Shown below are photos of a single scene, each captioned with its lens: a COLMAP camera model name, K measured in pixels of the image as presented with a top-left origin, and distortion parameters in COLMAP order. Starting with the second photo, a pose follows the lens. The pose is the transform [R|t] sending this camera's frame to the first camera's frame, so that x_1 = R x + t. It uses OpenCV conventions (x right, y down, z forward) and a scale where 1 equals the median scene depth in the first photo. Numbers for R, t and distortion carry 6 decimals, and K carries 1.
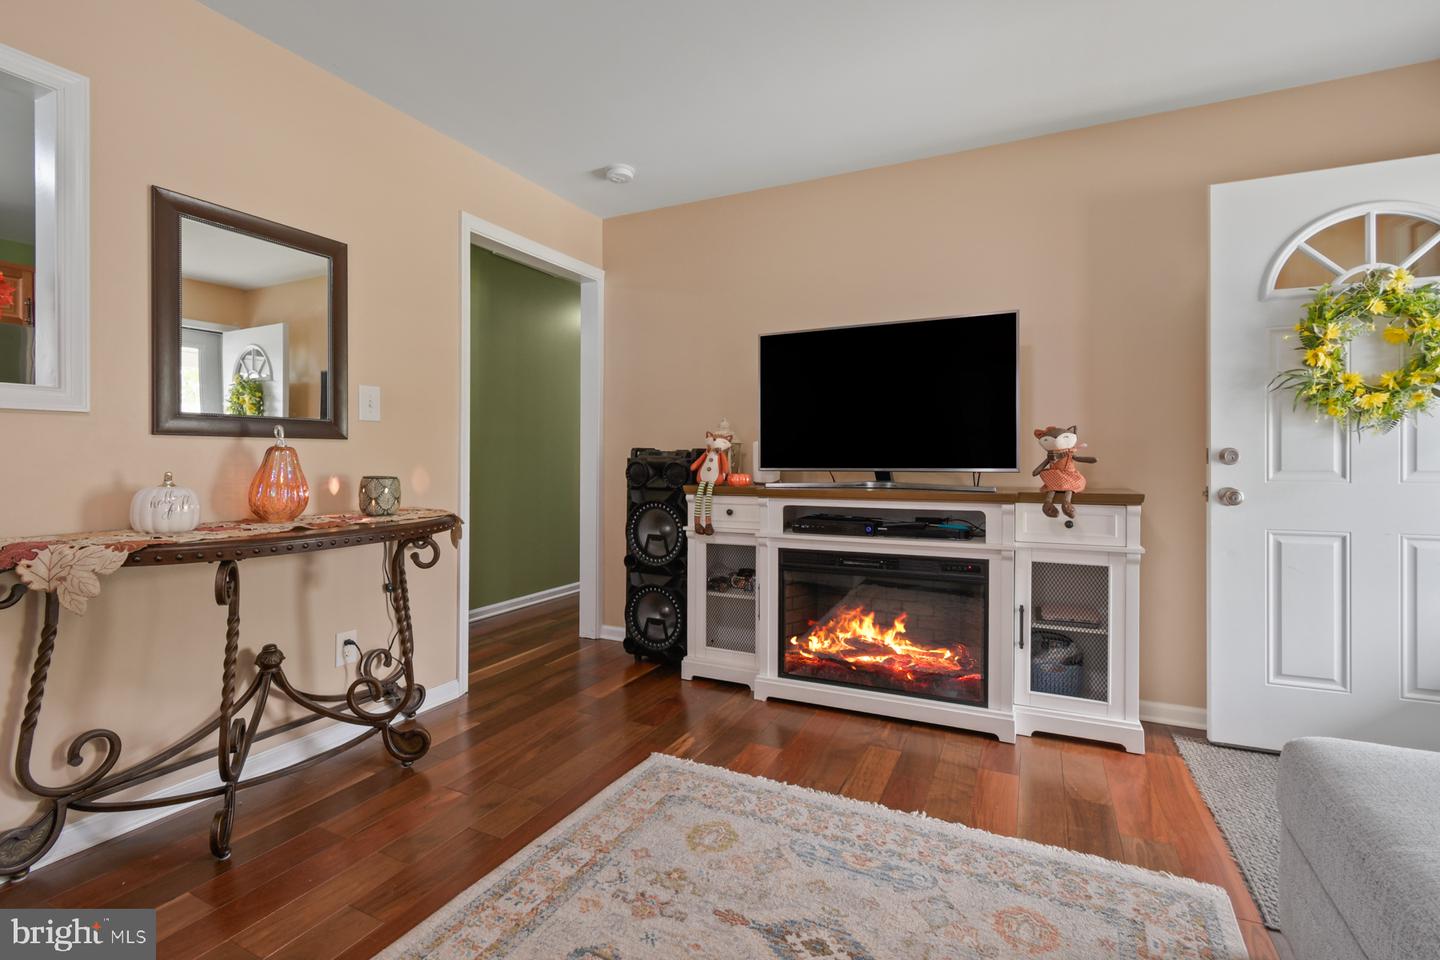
lens RADIAL K [[659.6, 0, 710.7], [0, 659.6, 456.3], [0, 0, 1]] dist [0.001108, 0.000051]
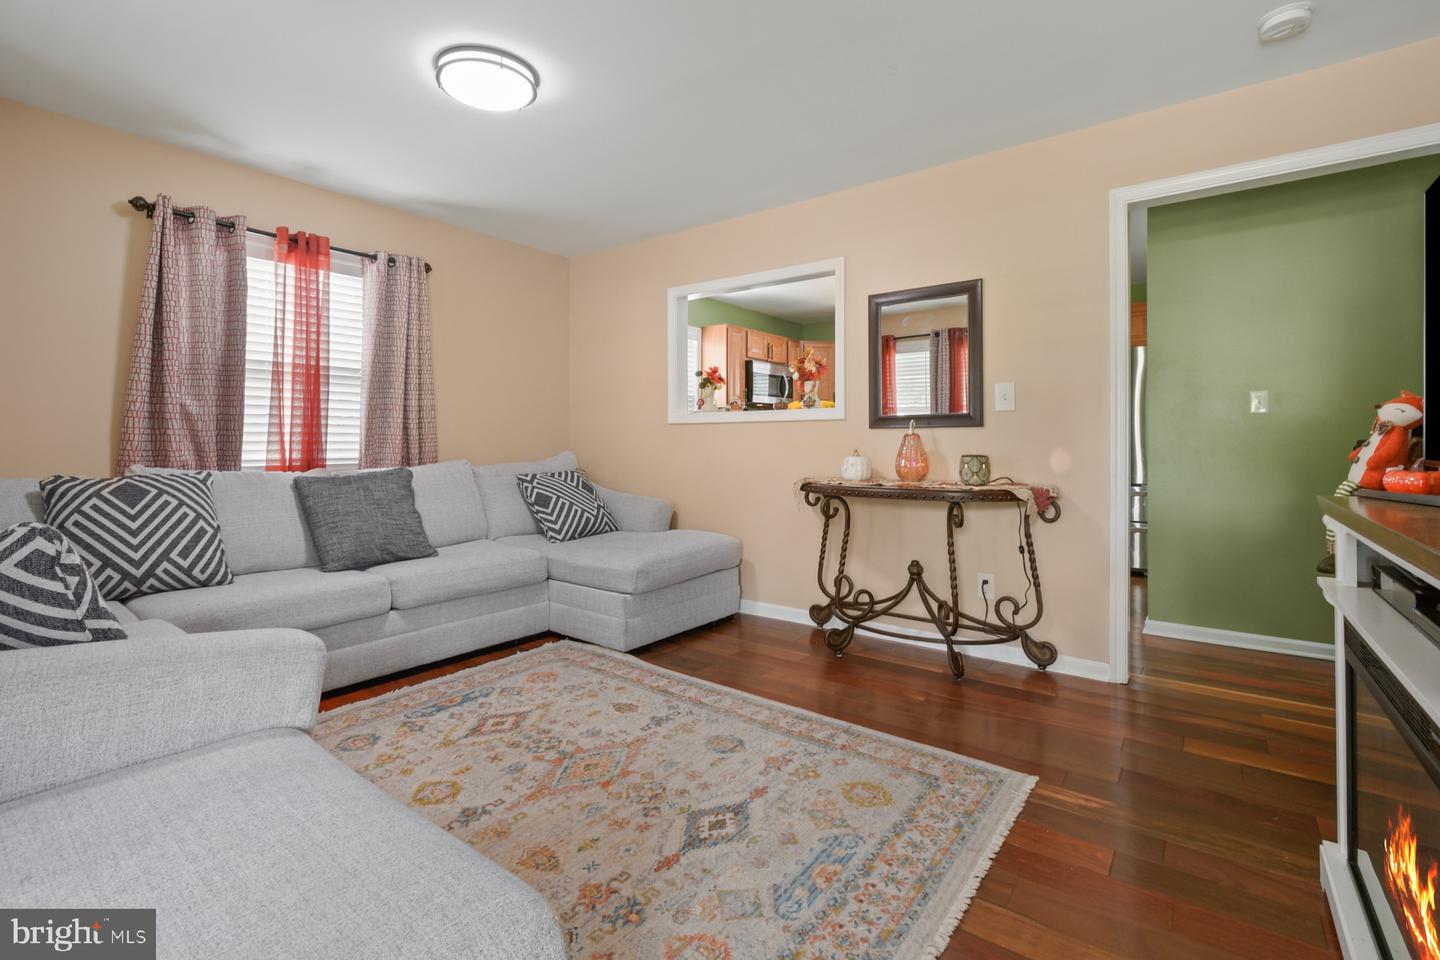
lens RADIAL K [[652.3, 0, 719.4], [0, 652.3, 443.1], [0, 0, 1]] dist [0.002203, 0.000020]
pose [[-0.178191, 0.003717, -0.983989, 1.031600], [0.005072, 0.999983, 0.002859, 0.000739], [0.983983, -0.004482, -0.178207, 0.906869]]
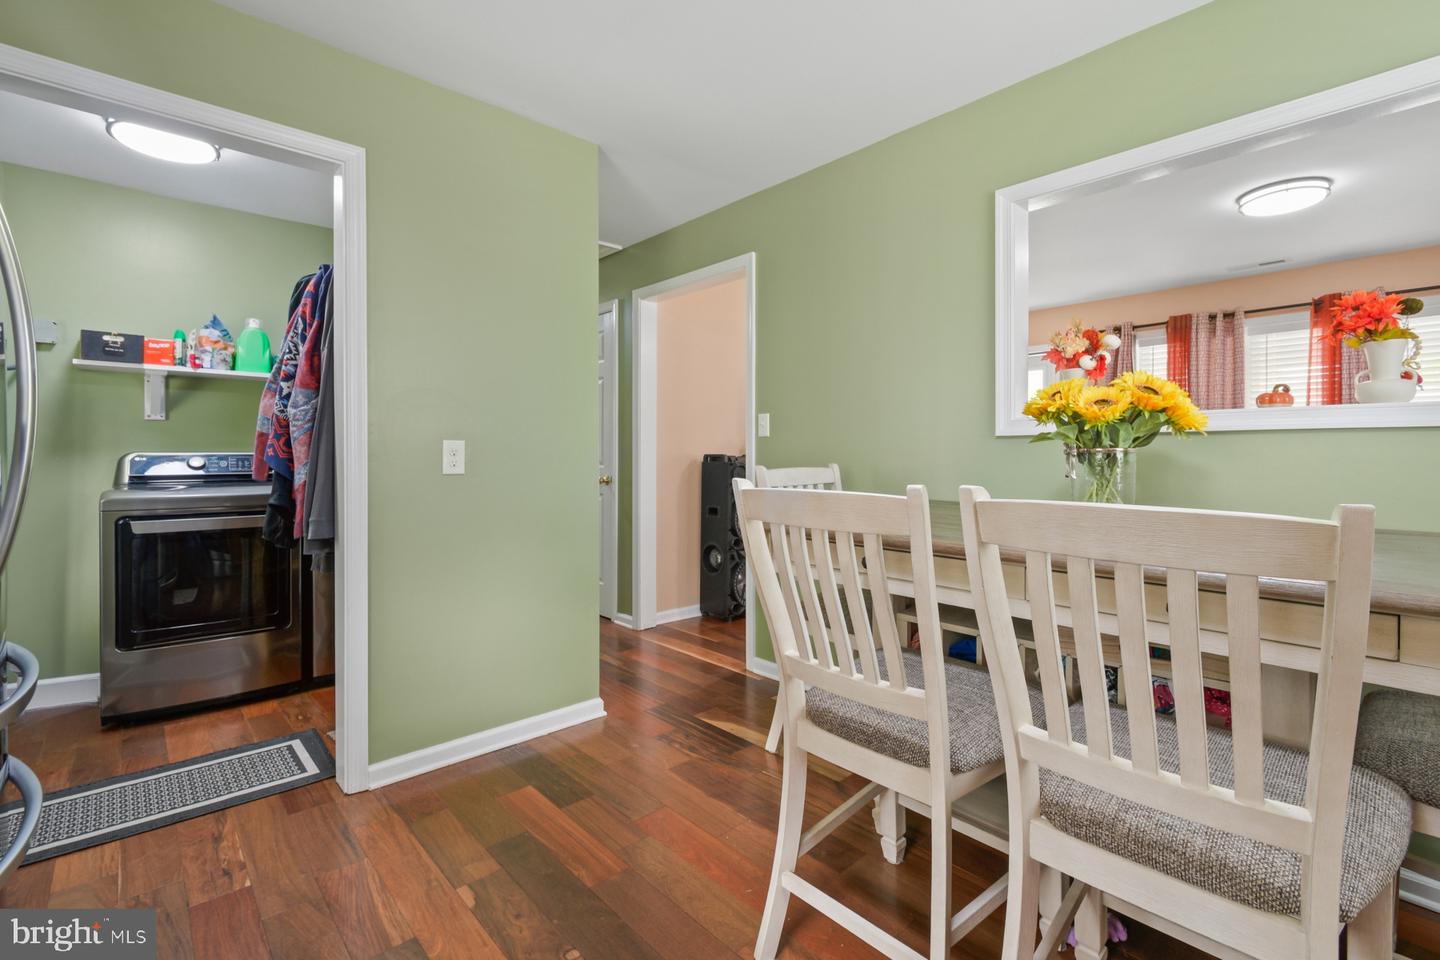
lens RADIAL K [[649.7, 0, 719.6], [0, 649.7, 458.6], [0, 0, 1]] dist [0.003659, -0.000939]
pose [[0.350736, -0.003822, 0.936467, -2.251765], [0.001867, 0.999993, 0.003382, -0.020281], [-0.936473, 0.000562, 0.350740, 1.014784]]
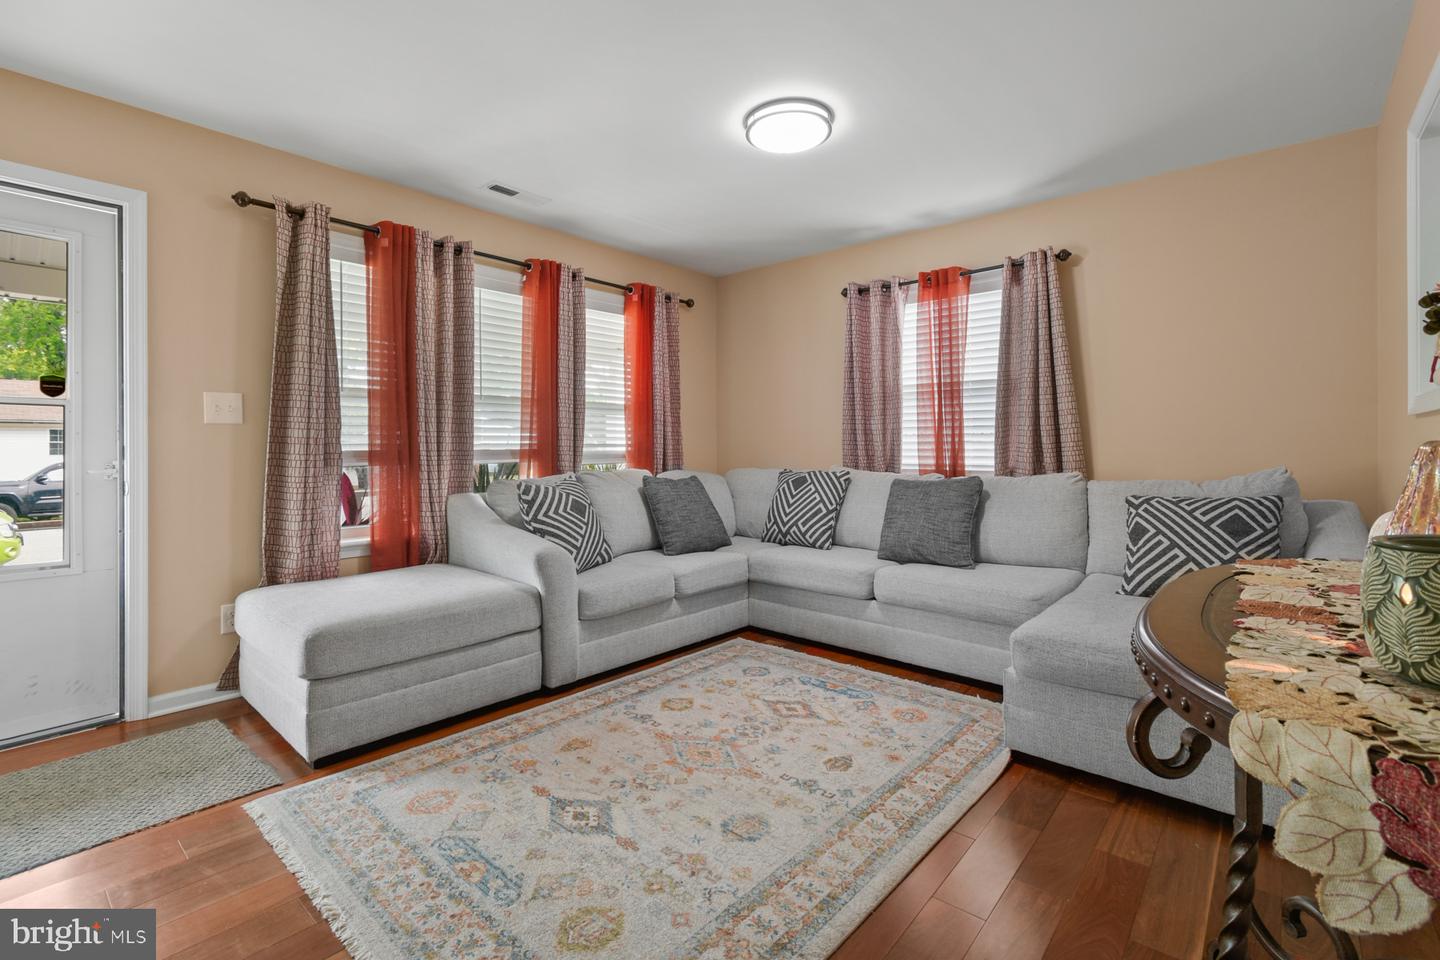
lens RADIAL K [[653.0, 0, 721.0], [0, 653.0, 459.9], [0, 0, 1]] dist [0.000266, 0.000114]
pose [[-0.969499, -0.001475, 0.245091, -0.330403], [0.002917, 0.999842, 0.017554, -0.011180], [-0.245078, 0.017733, -0.969341, 1.637092]]
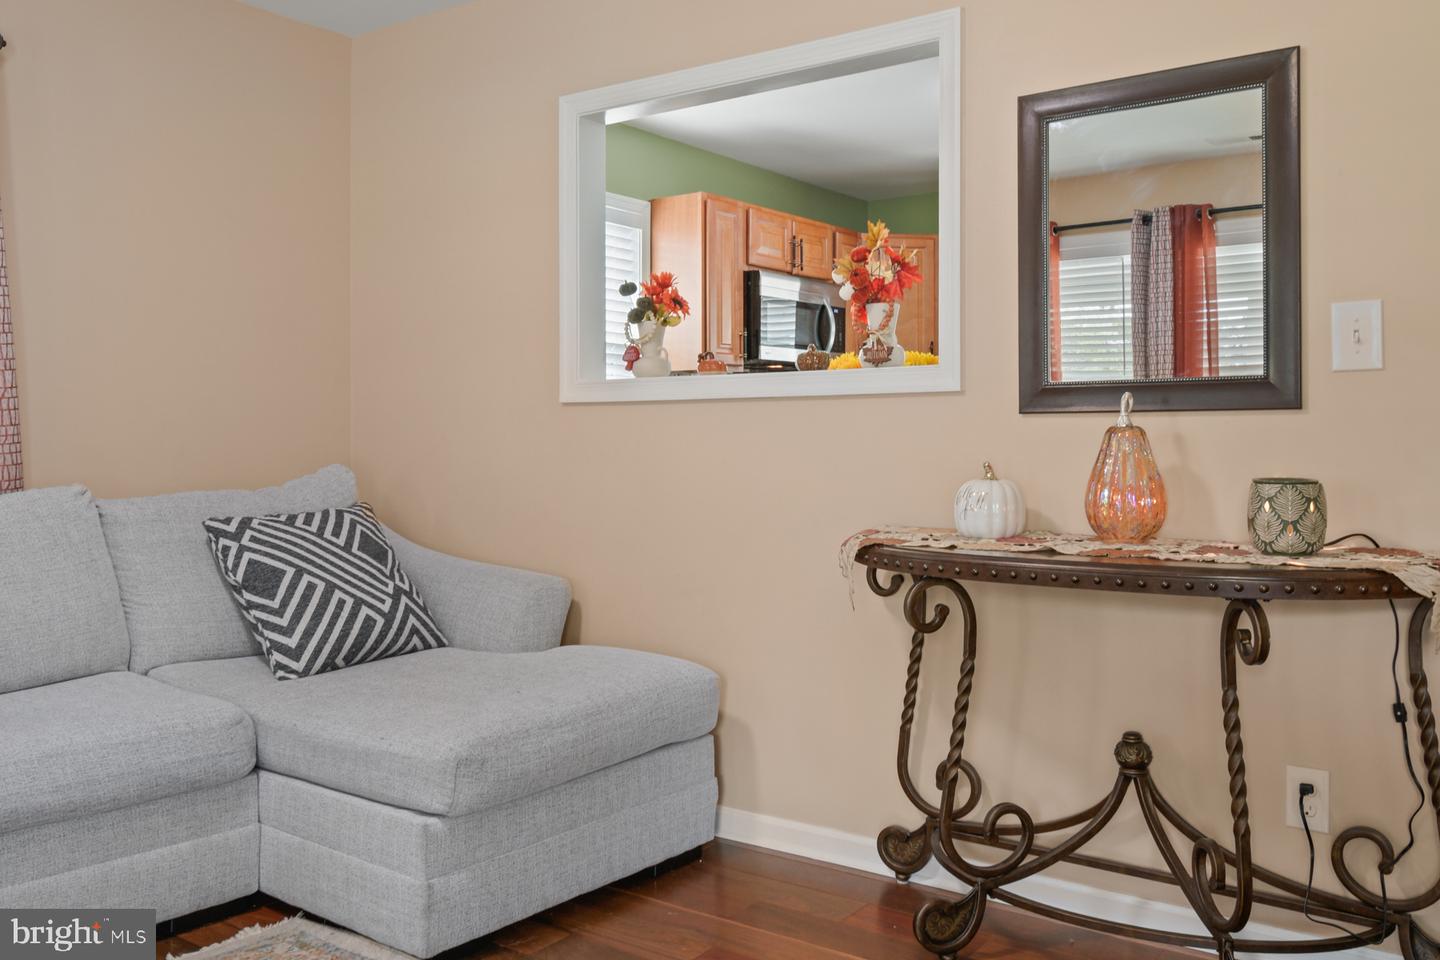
lens RADIAL K [[1221.4, 0, 724.3], [0, 1221.4, 438.3], [0, 0, 1]] dist [0.002109, 0.000242]
pose [[-0.169428, -0.002200, -0.985540, 0.640620], [0.003406, 0.999990, -0.002818, -0.001003], [0.985537, -0.003834, -0.169419, 0.894937]]
